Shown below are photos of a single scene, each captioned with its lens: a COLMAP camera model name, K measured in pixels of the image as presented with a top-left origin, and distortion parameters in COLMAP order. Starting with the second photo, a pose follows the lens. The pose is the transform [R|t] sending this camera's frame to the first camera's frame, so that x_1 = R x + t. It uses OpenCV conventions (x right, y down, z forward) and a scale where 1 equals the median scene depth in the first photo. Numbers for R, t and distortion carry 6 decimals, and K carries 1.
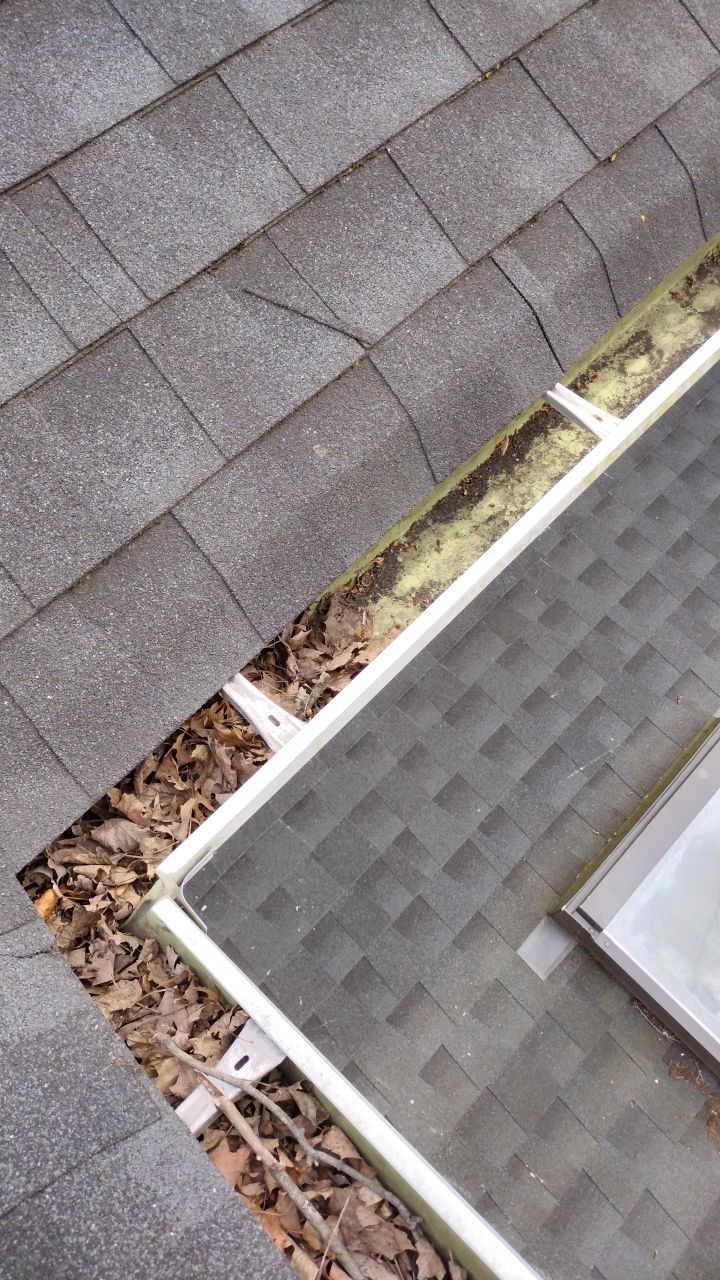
lens RADIAL K [[962.0, 0, 360.0], [0, 962.0, 640.0], [0, 0, 1]] dist [0.077546, -0.134262]
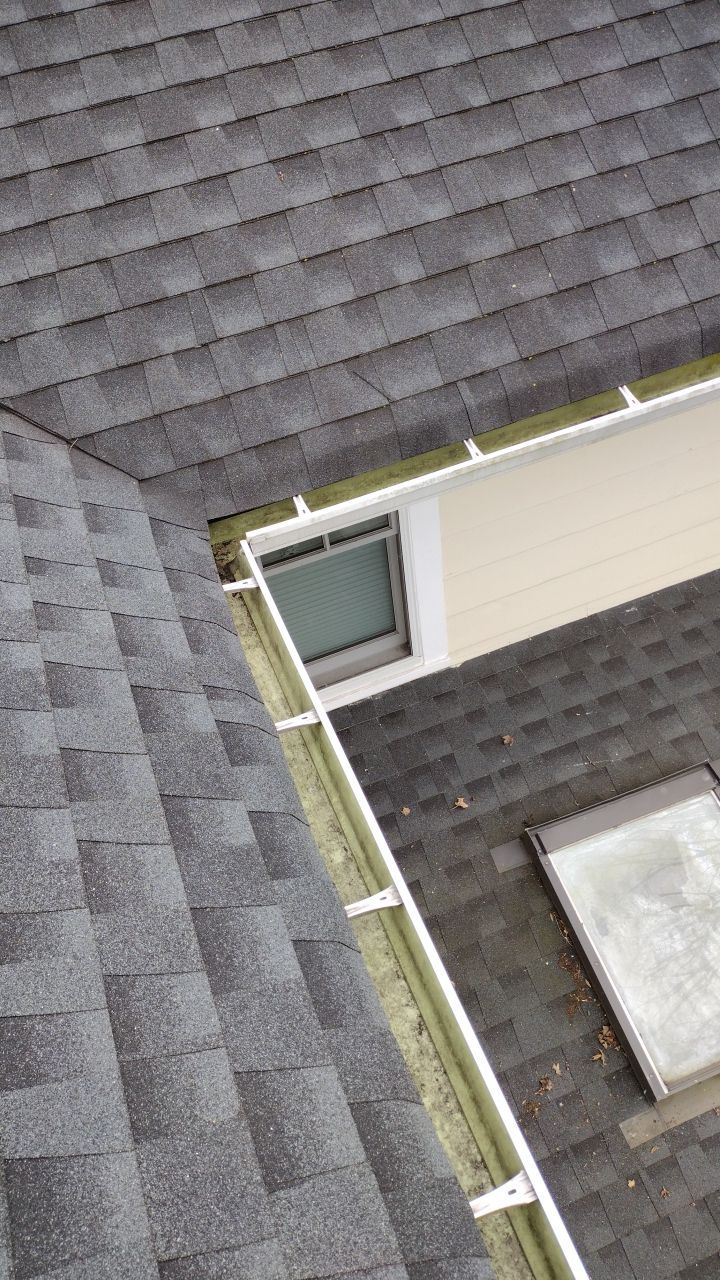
lens RADIAL K [[962.0, 0, 360.0], [0, 962.0, 640.0], [0, 0, 1]] dist [0.077546, -0.134262]
pose [[0.902220, 0.307029, -0.302872, 0.798893], [-0.340316, 0.938221, -0.062663, 0.432987], [0.264922, 0.159608, 0.950969, -1.232946]]
